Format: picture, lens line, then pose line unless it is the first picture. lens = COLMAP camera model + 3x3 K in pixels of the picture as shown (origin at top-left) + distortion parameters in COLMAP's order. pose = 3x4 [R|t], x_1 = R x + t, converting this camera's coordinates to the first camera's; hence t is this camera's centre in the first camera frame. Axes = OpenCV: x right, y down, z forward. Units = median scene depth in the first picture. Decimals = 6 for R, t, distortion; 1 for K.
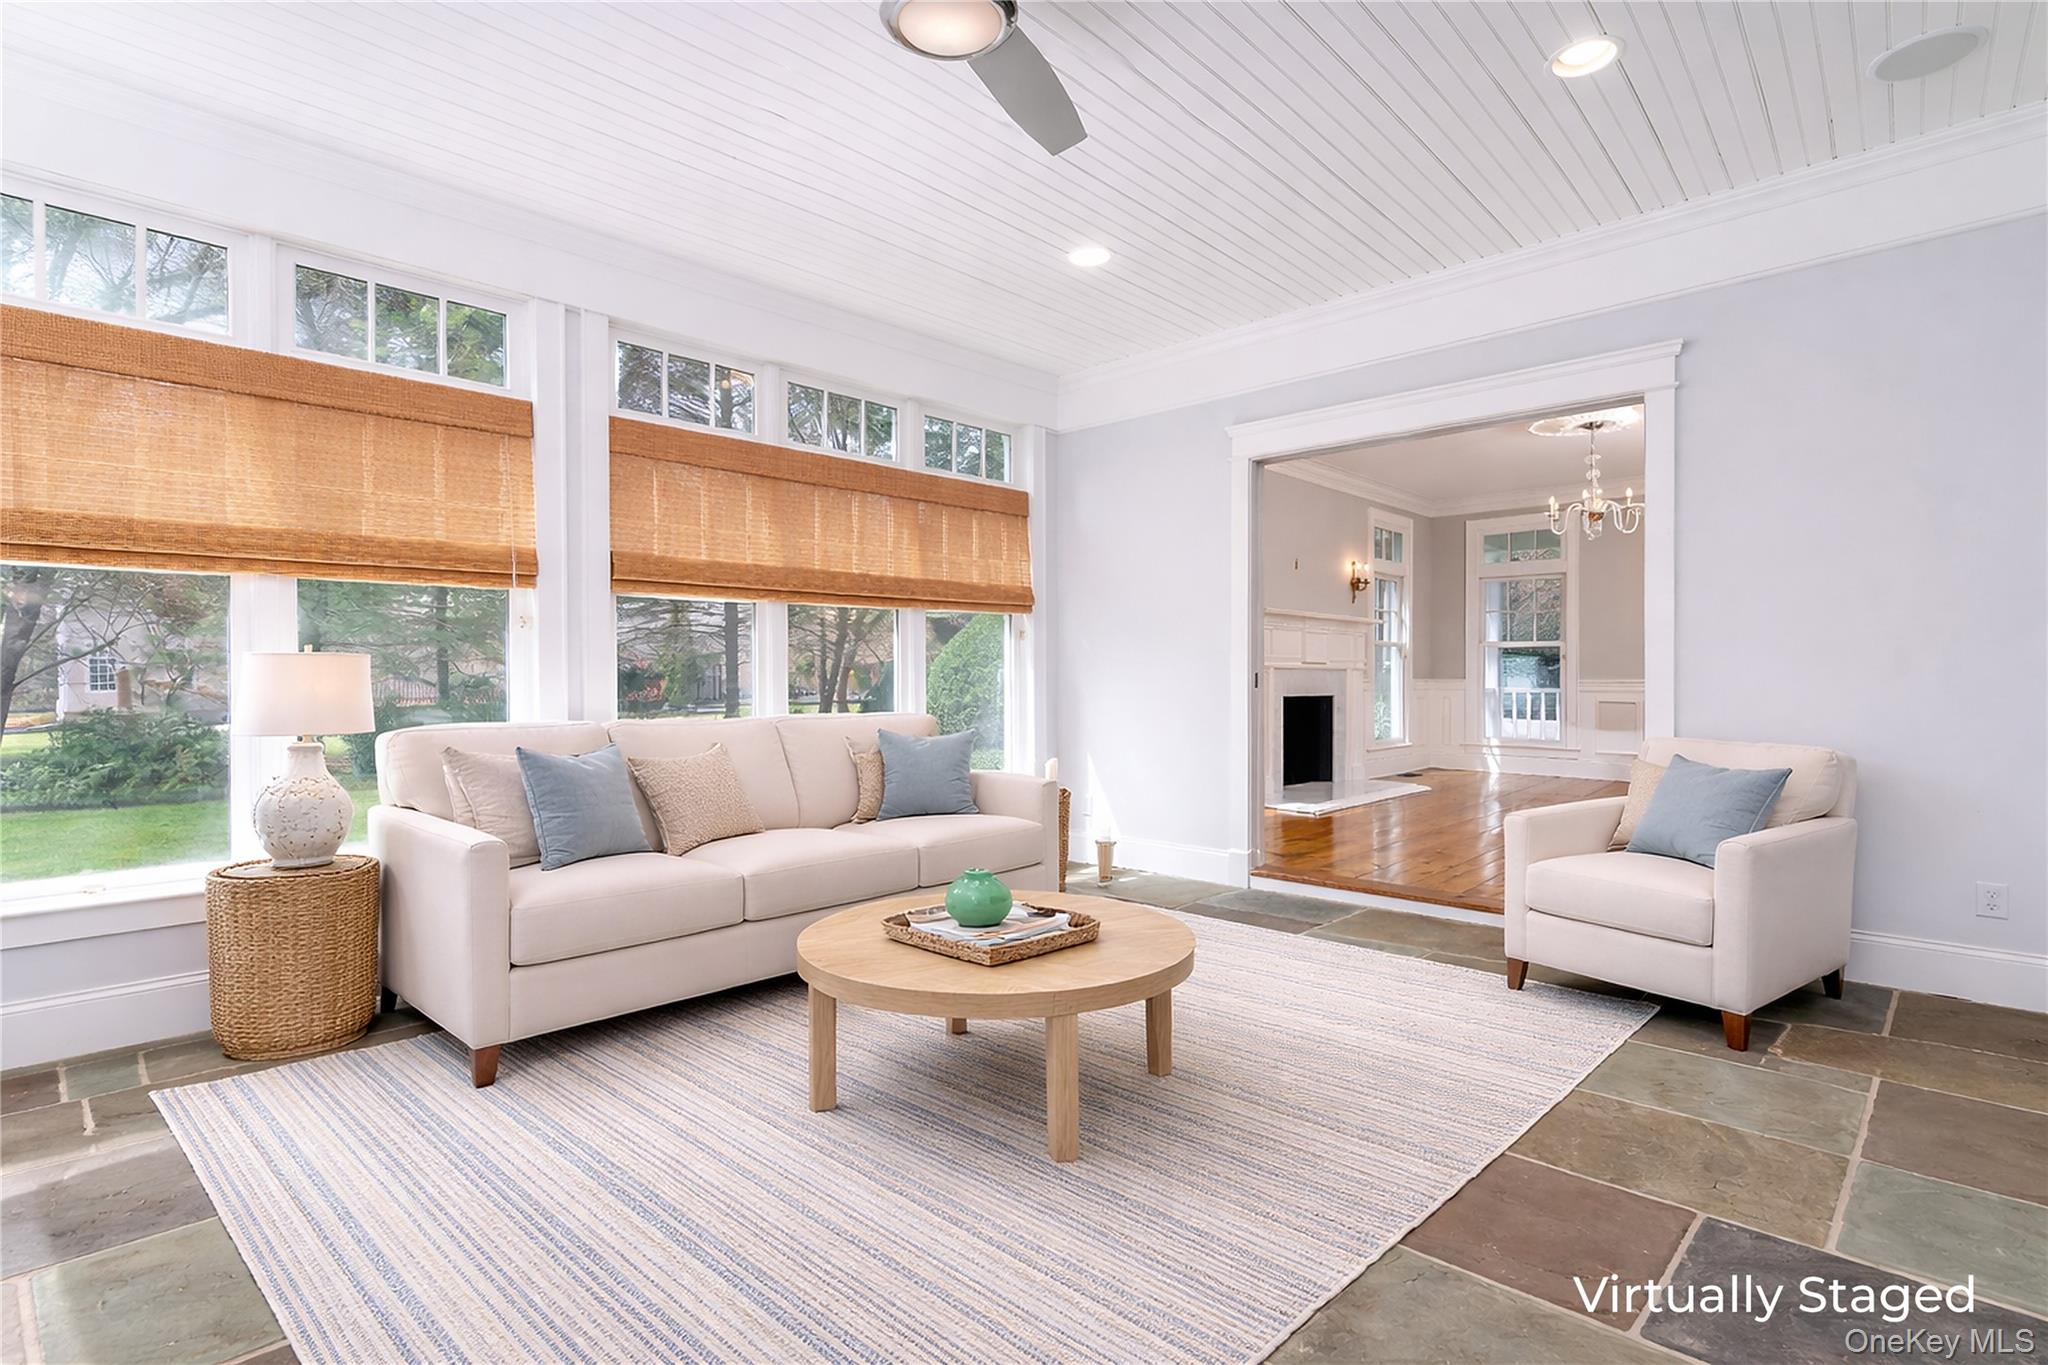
lens RADIAL K [[991.4, 0, 1036.2], [0, 991.4, 681.8], [0, 0, 1]] dist [-0.000205, -0.000439]
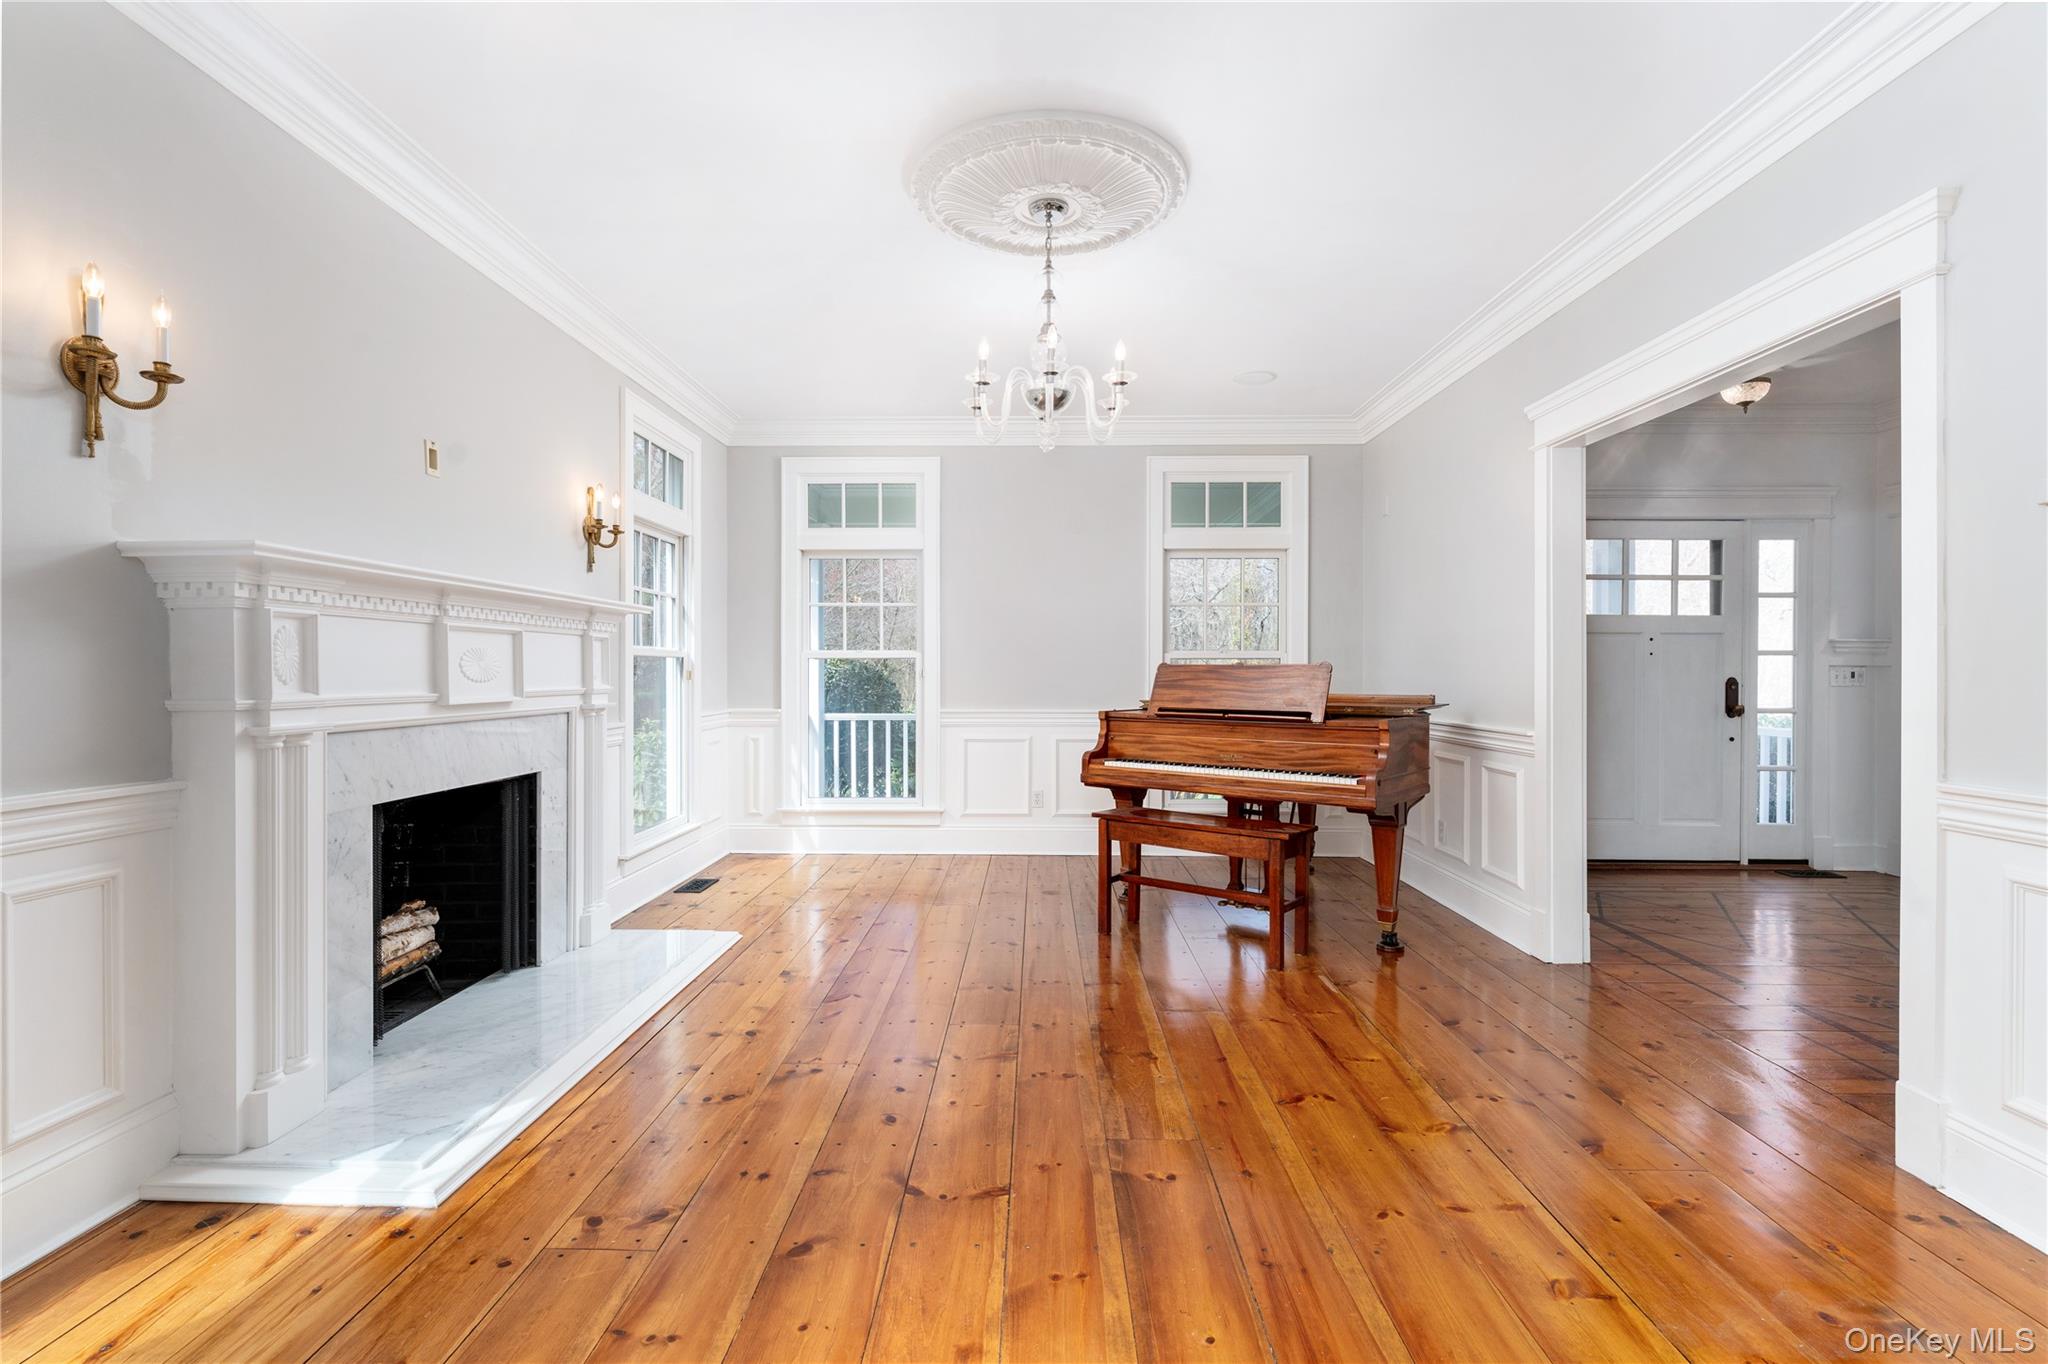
lens RADIAL K [[991.4, 0, 1036.2], [0, 991.4, 681.3], [0, 0, 1]] dist [-0.000205, -0.000439]
pose [[0.755944, -0.000054, 0.654636, 0.167960], [-0.000218, 1.000000, 0.000335, -0.025838], [-0.654636, -0.000396, 0.755944, 0.490828]]
